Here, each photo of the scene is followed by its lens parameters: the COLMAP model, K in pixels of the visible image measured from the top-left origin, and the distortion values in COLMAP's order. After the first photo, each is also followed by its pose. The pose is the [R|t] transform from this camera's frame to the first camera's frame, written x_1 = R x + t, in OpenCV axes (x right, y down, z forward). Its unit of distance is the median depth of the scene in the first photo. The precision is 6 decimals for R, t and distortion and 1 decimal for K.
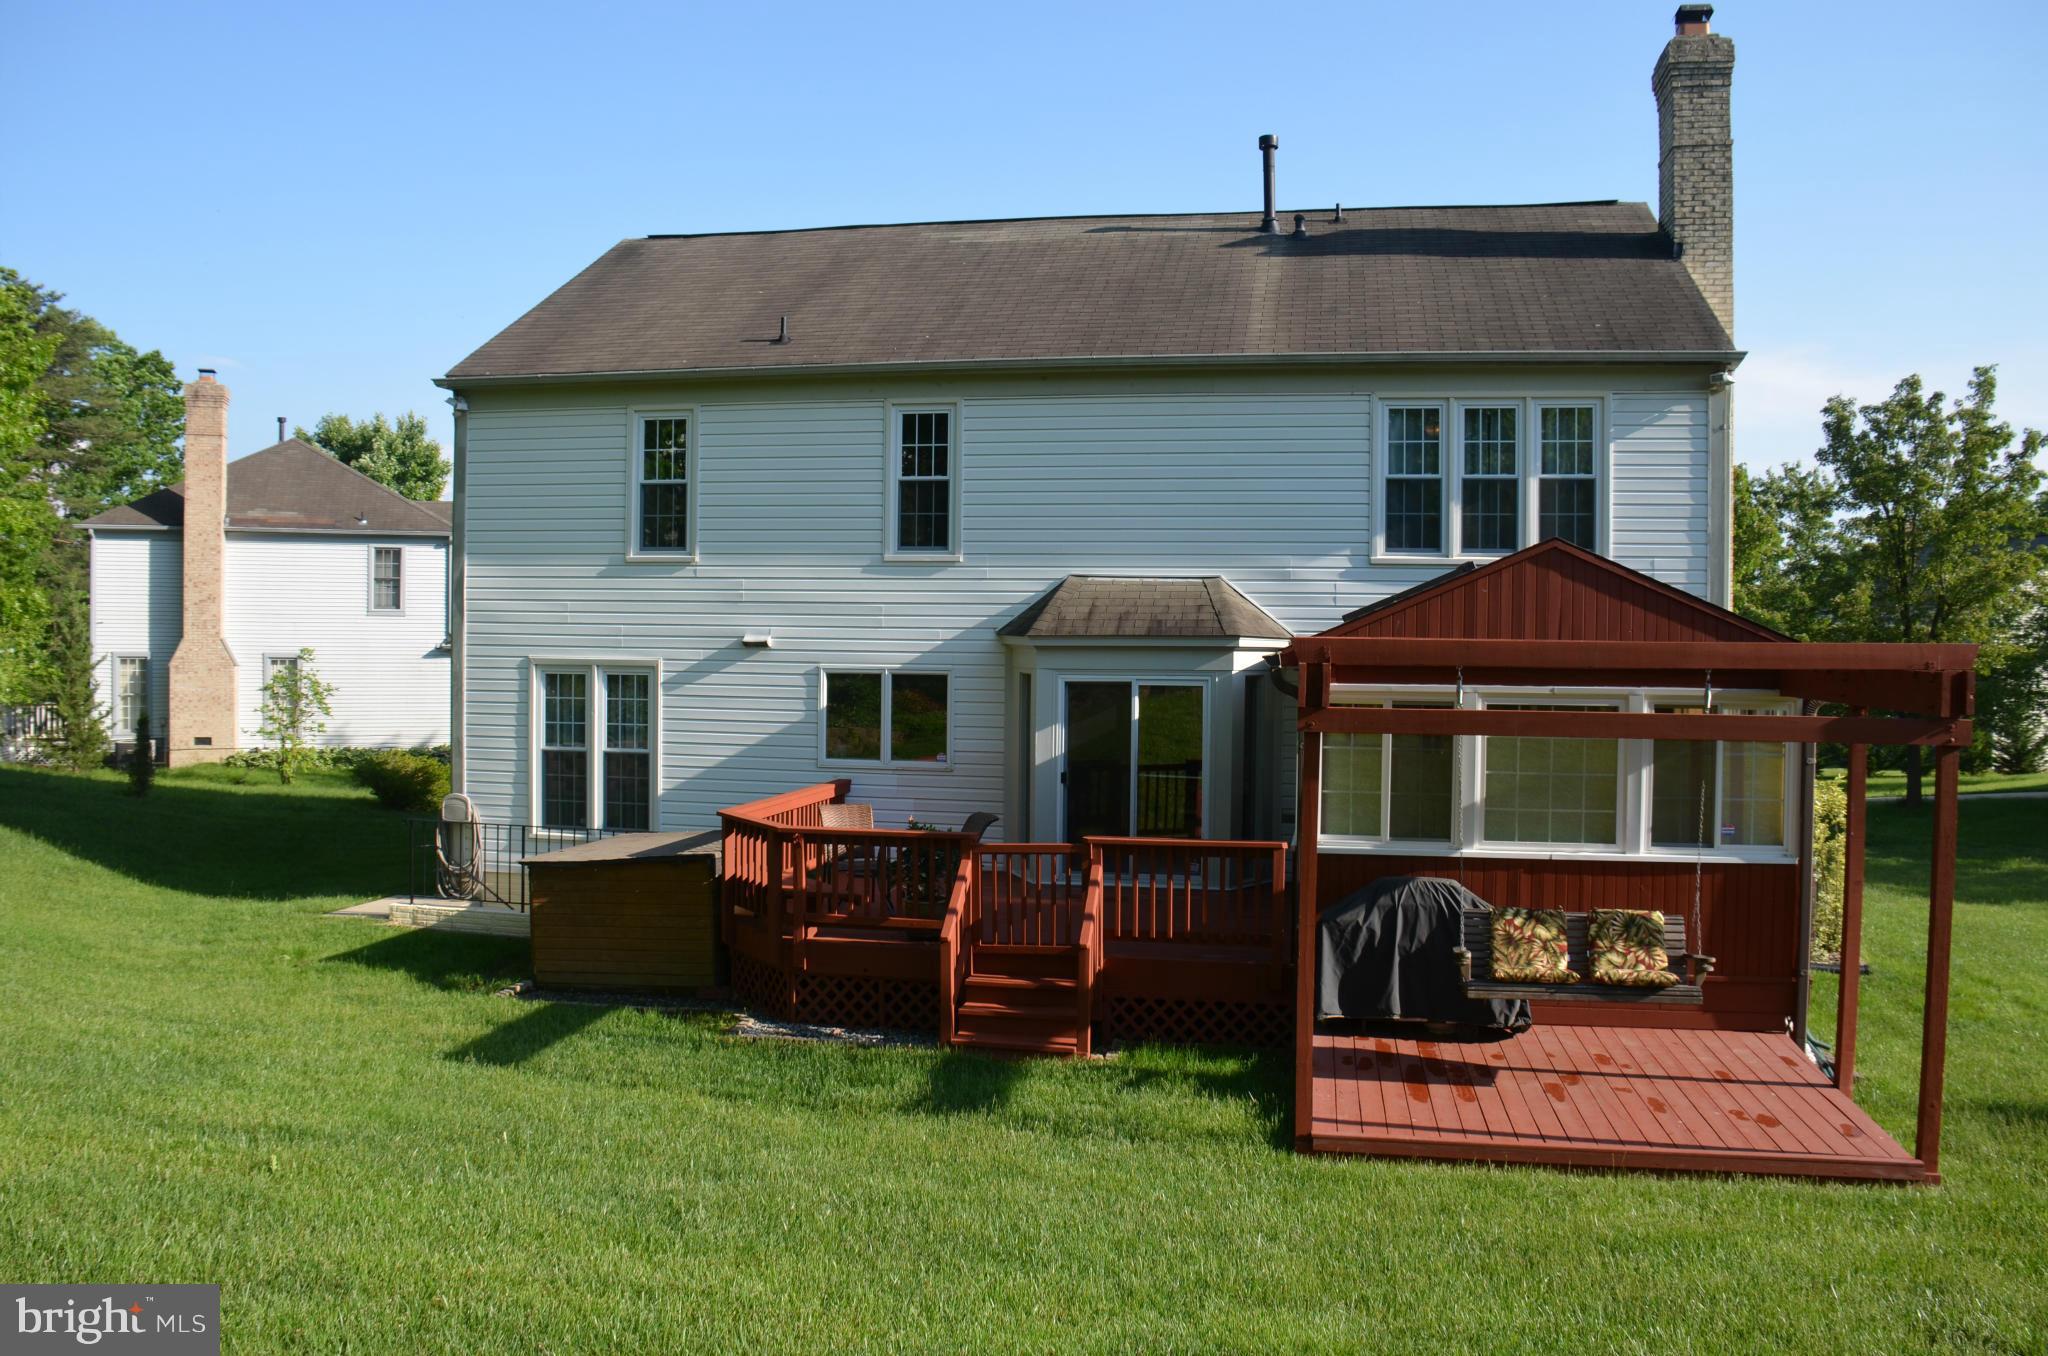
lens RADIAL K [[1602.2, 0, 1029.0], [0, 1602.2, 666.7], [0, 0, 1]] dist [-0.162829, 0.119251]
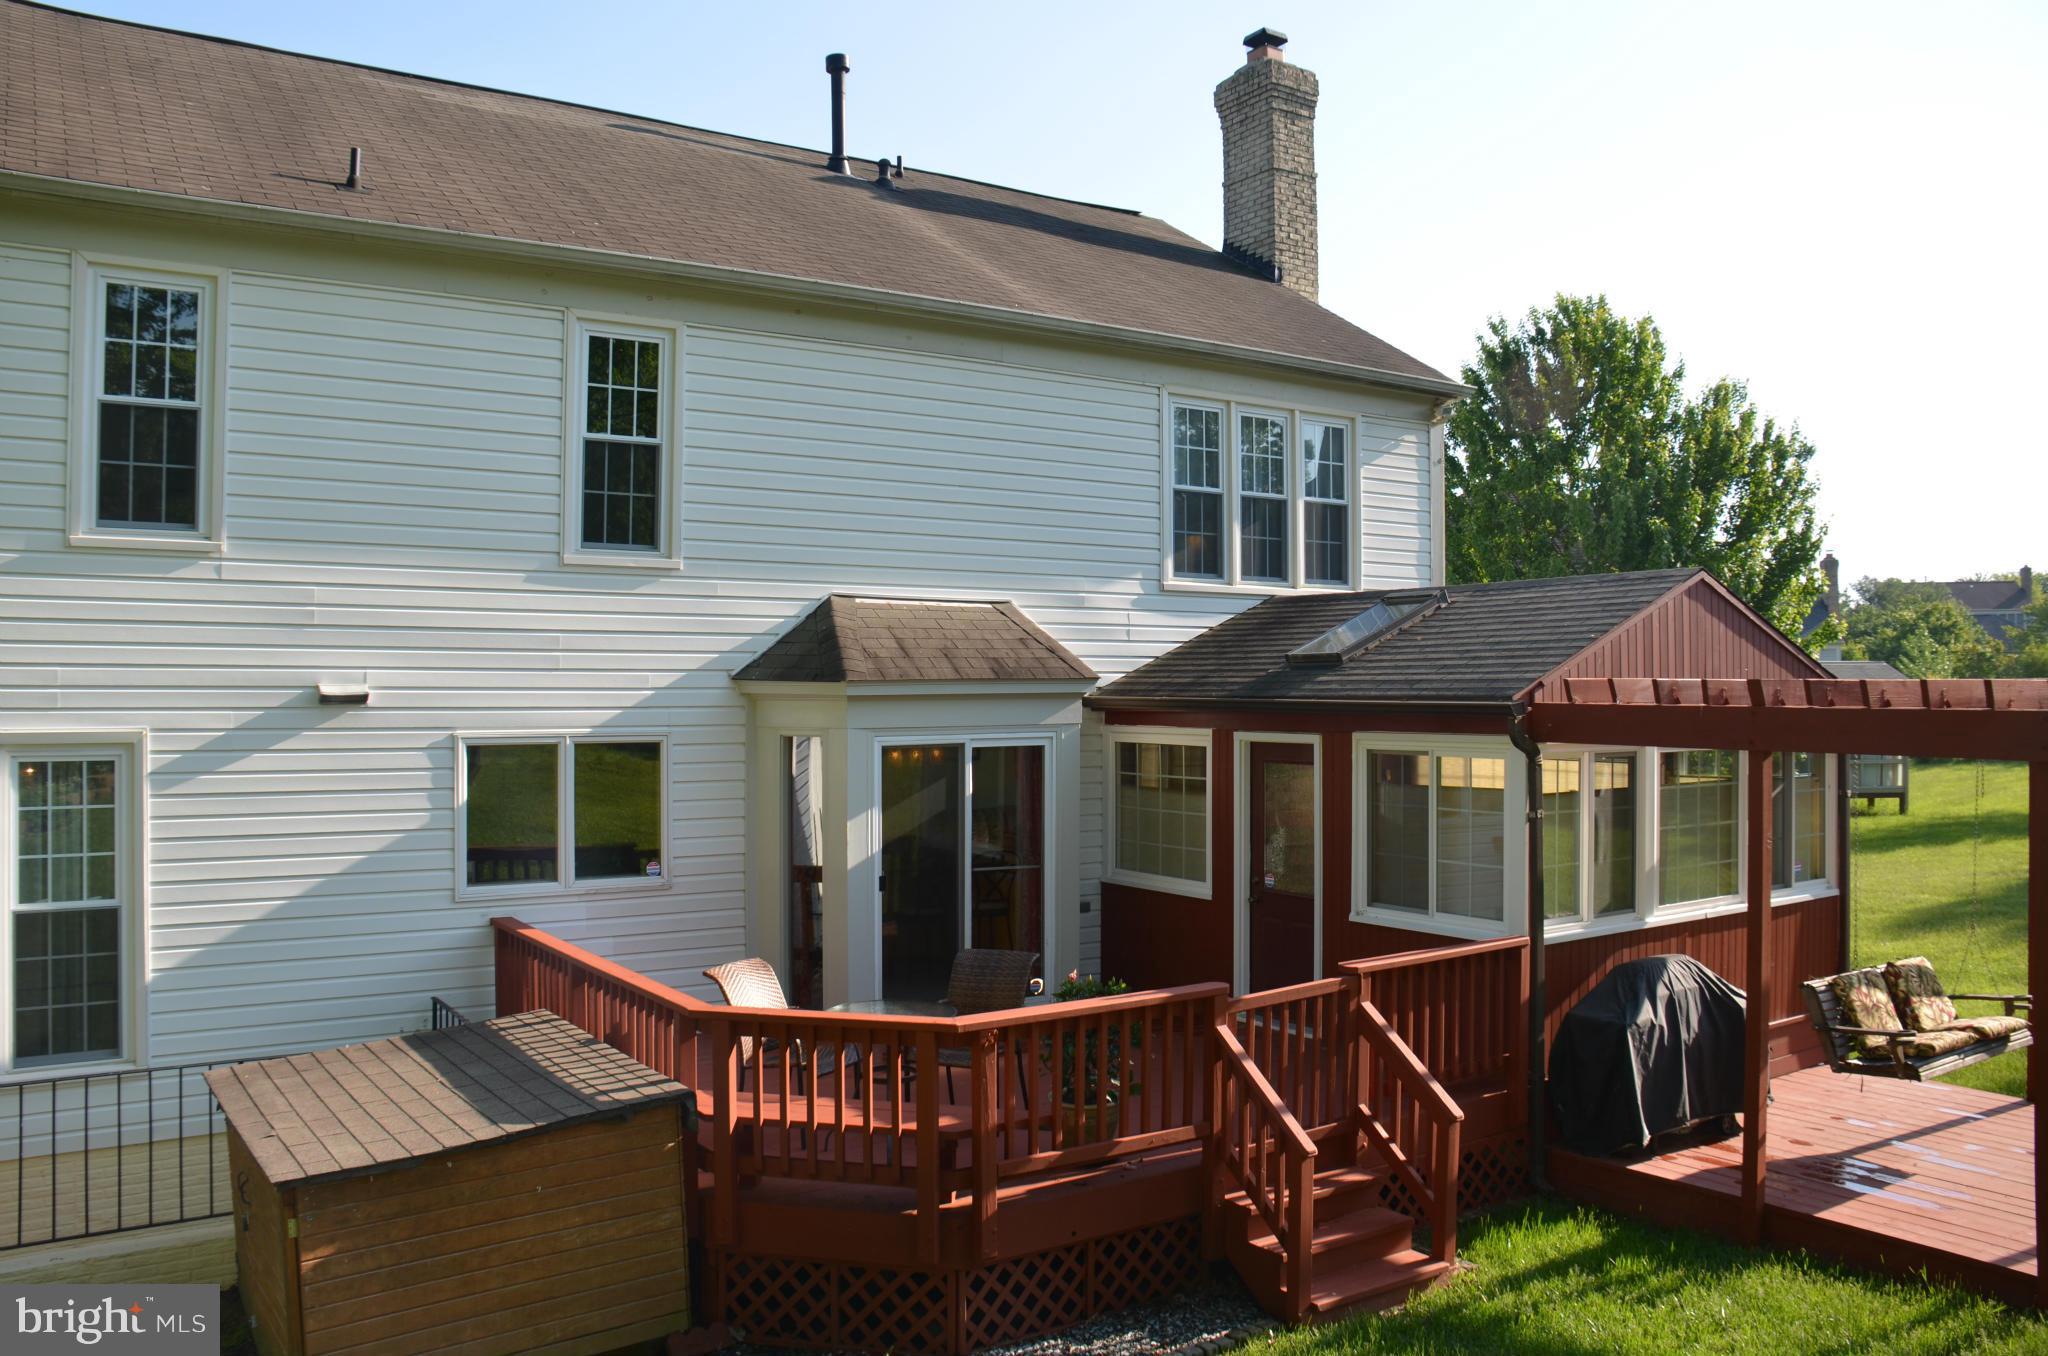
lens RADIAL K [[1602.2, 0, 1029.0], [0, 1602.2, 666.7], [0, 0, 1]] dist [-0.162829, 0.119251]
pose [[0.709640, -0.002322, 0.704561, -0.400832], [0.020474, 0.999640, -0.017328, -0.011323], [-0.704267, 0.026722, 0.709432, 0.433924]]
